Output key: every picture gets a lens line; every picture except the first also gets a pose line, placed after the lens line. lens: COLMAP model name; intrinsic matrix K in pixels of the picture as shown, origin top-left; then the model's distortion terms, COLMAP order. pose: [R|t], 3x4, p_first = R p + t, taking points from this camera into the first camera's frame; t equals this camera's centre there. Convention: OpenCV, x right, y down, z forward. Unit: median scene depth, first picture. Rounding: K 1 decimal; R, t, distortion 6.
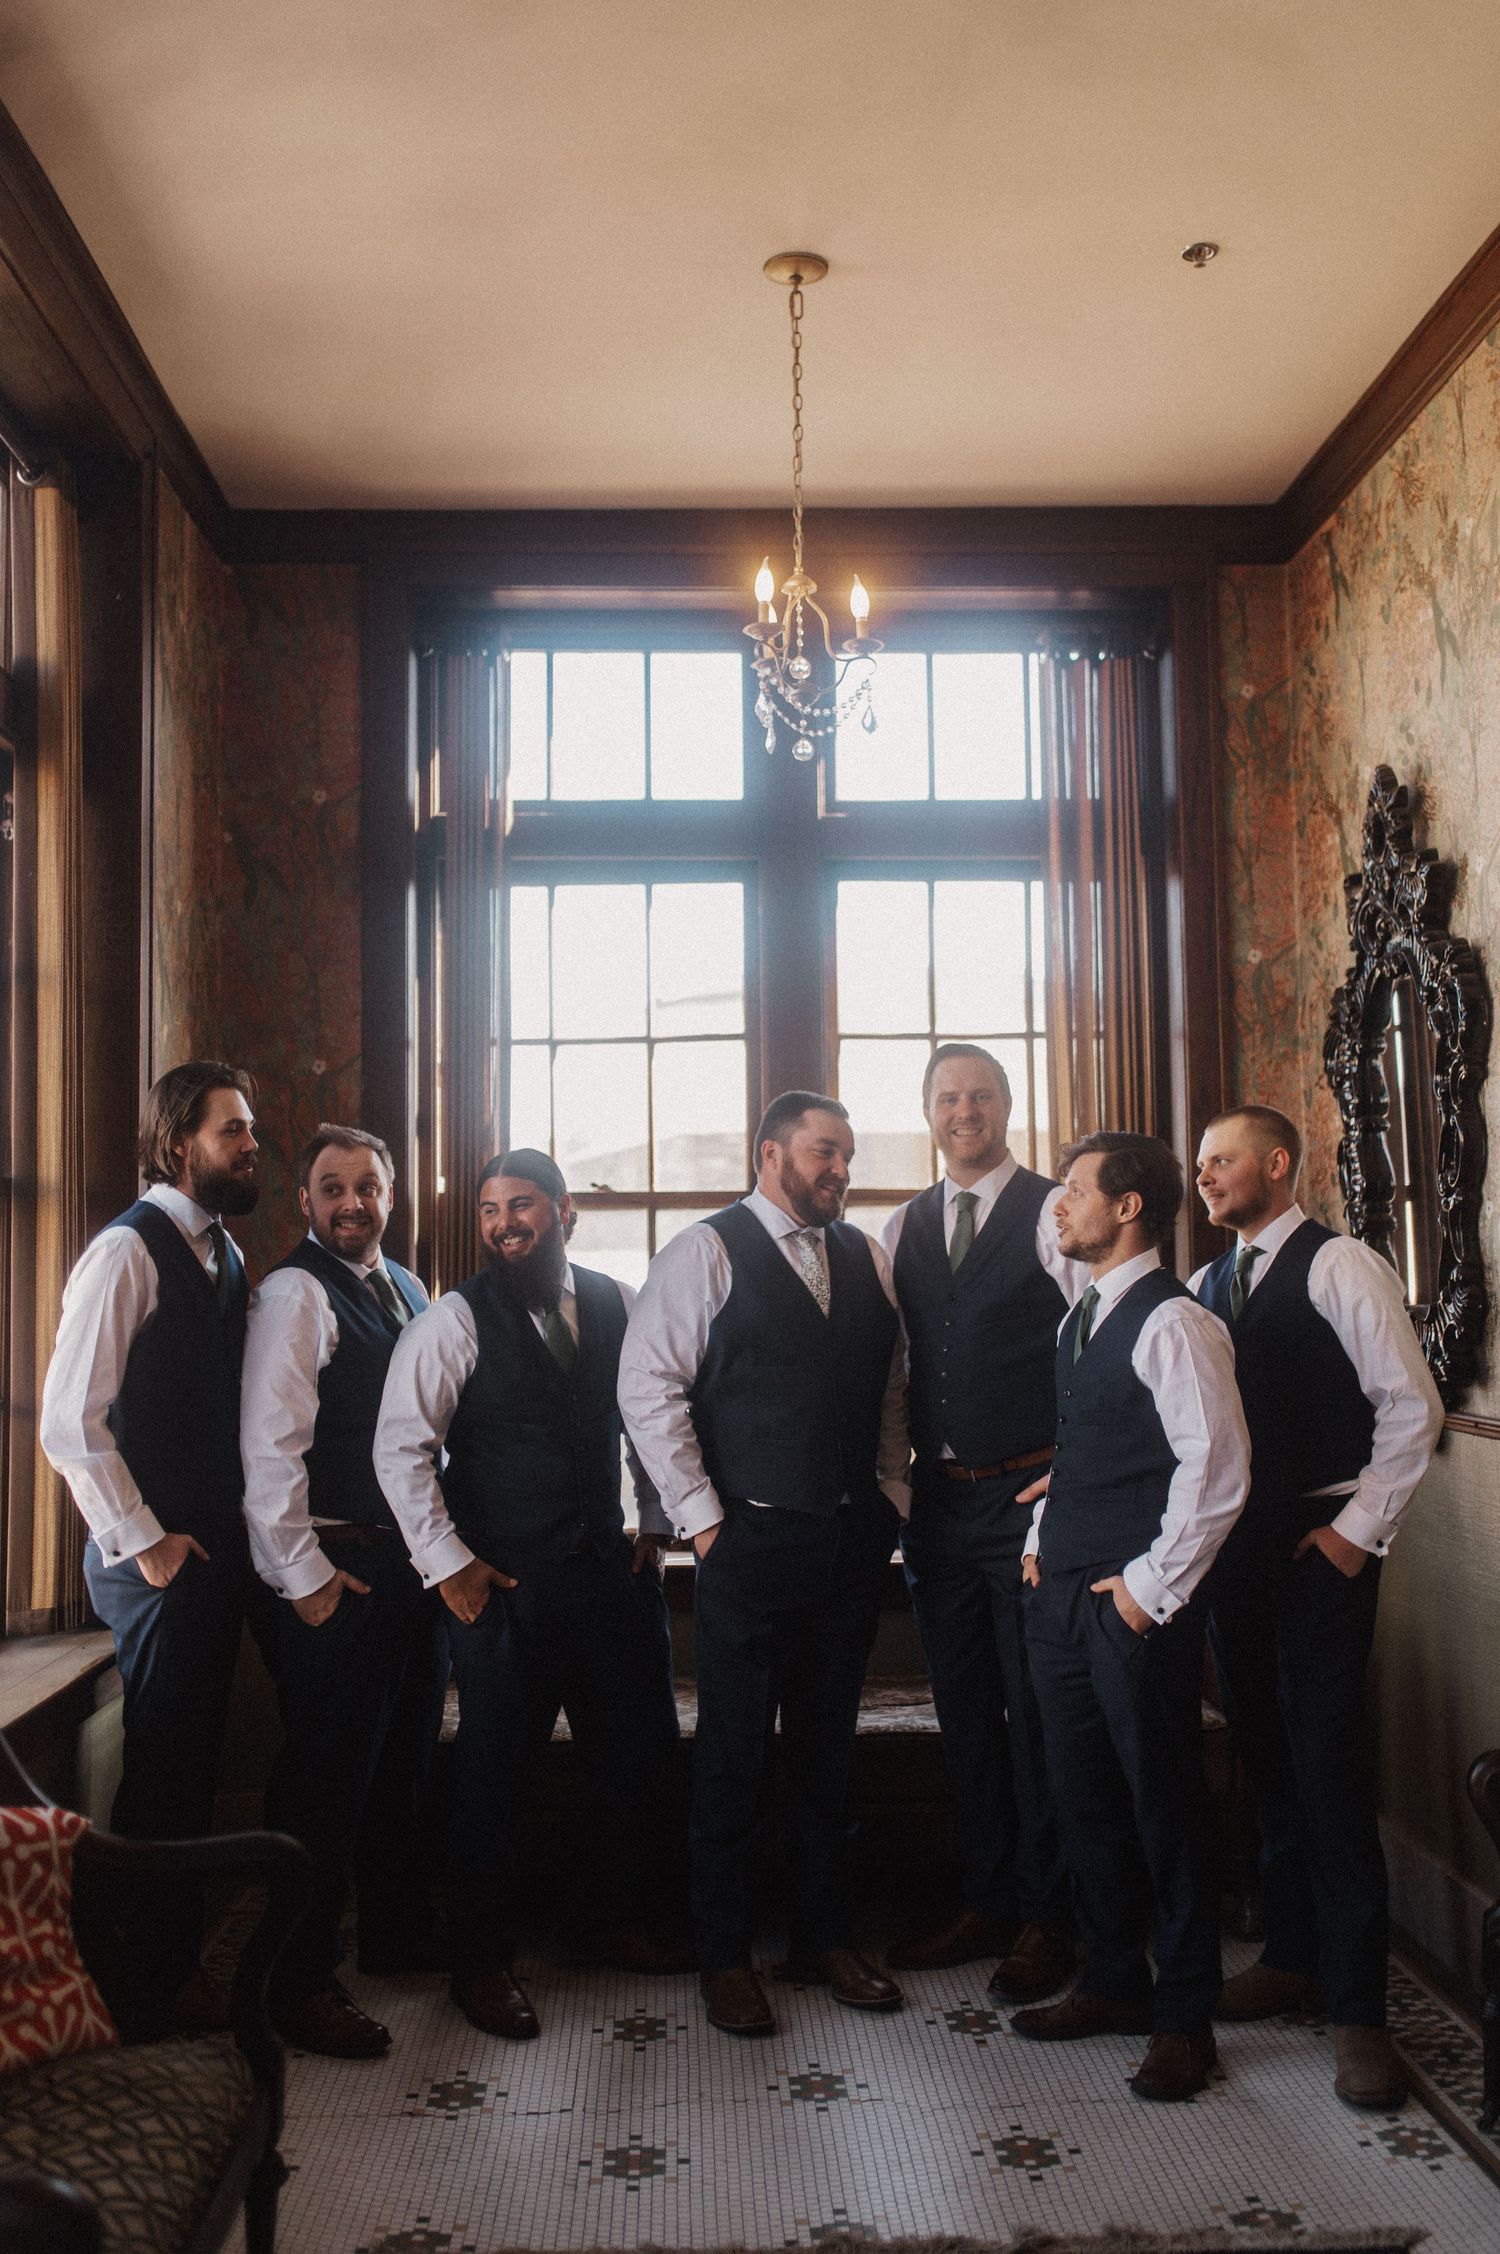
lens RADIAL K [[2097.6, 0, 749.6], [0, 2097.6, 1165.3], [0, 0, 1]] dist [0.017123, 0.006868]
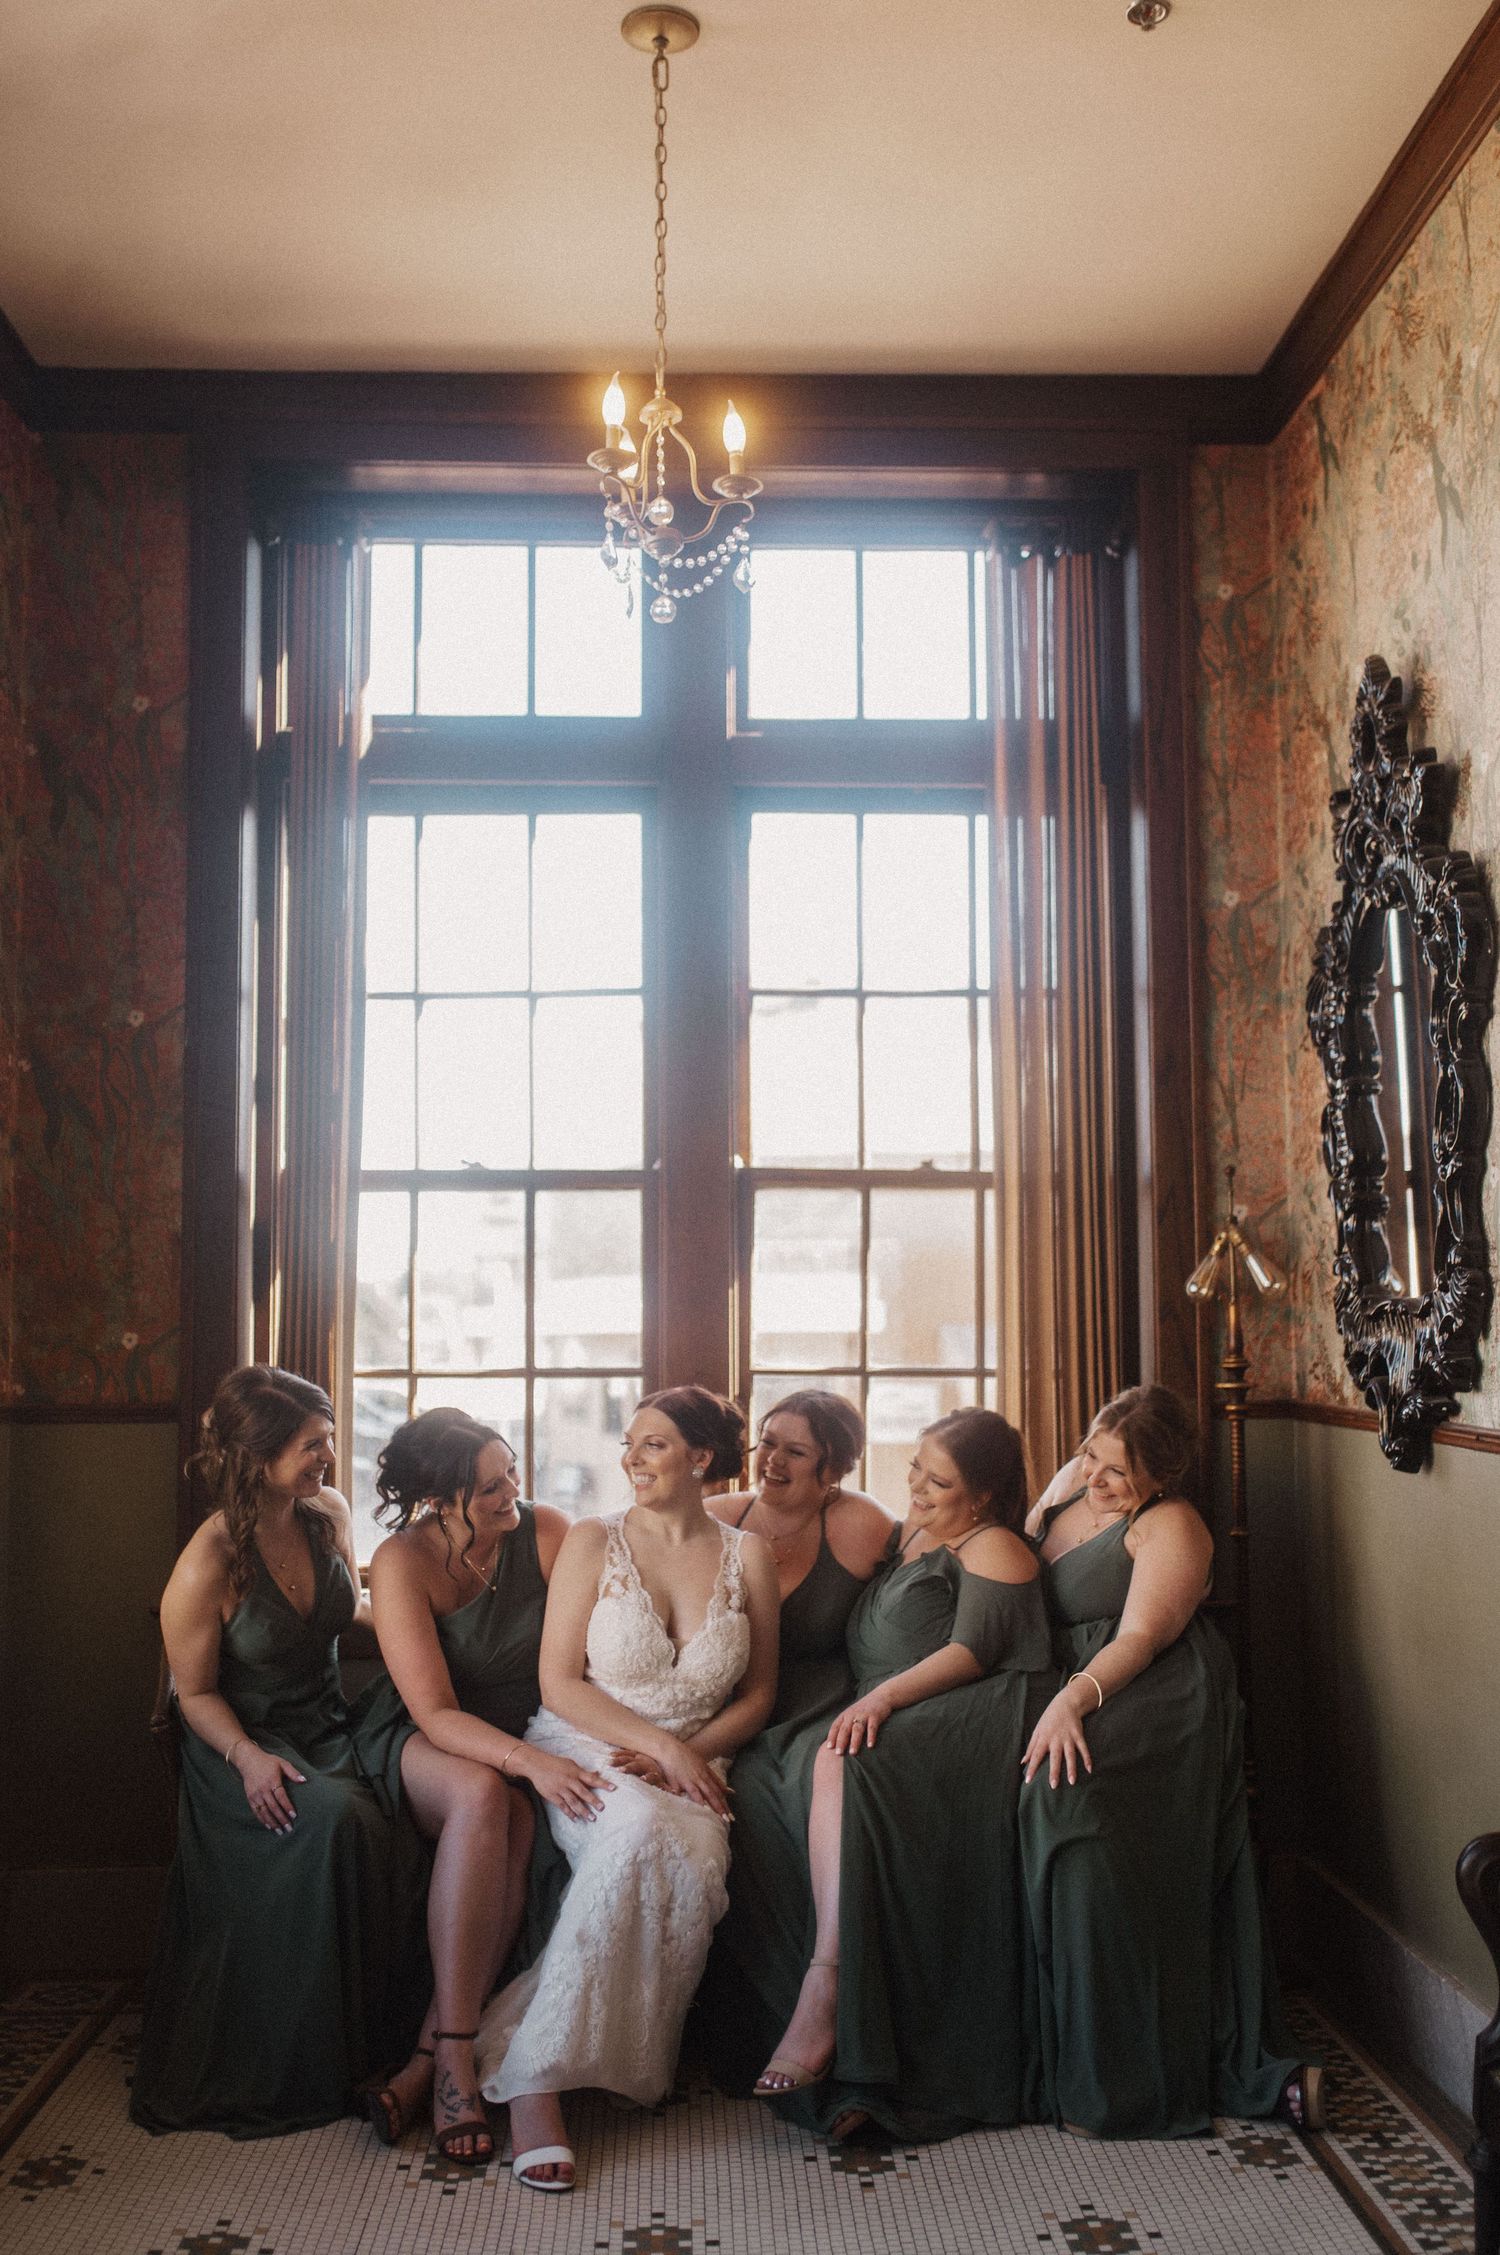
lens RADIAL K [[2203.2, 0, 752.5], [0, 2203.2, 1180.7], [0, 0, 1]] dist [0.013365, 0.014788]
pose [[0.999975, 0.007033, 0.000938, 0.047113], [-0.007027, 0.999952, -0.006801, 0.024281], [-0.000985, 0.006794, 0.999976, 0.104609]]
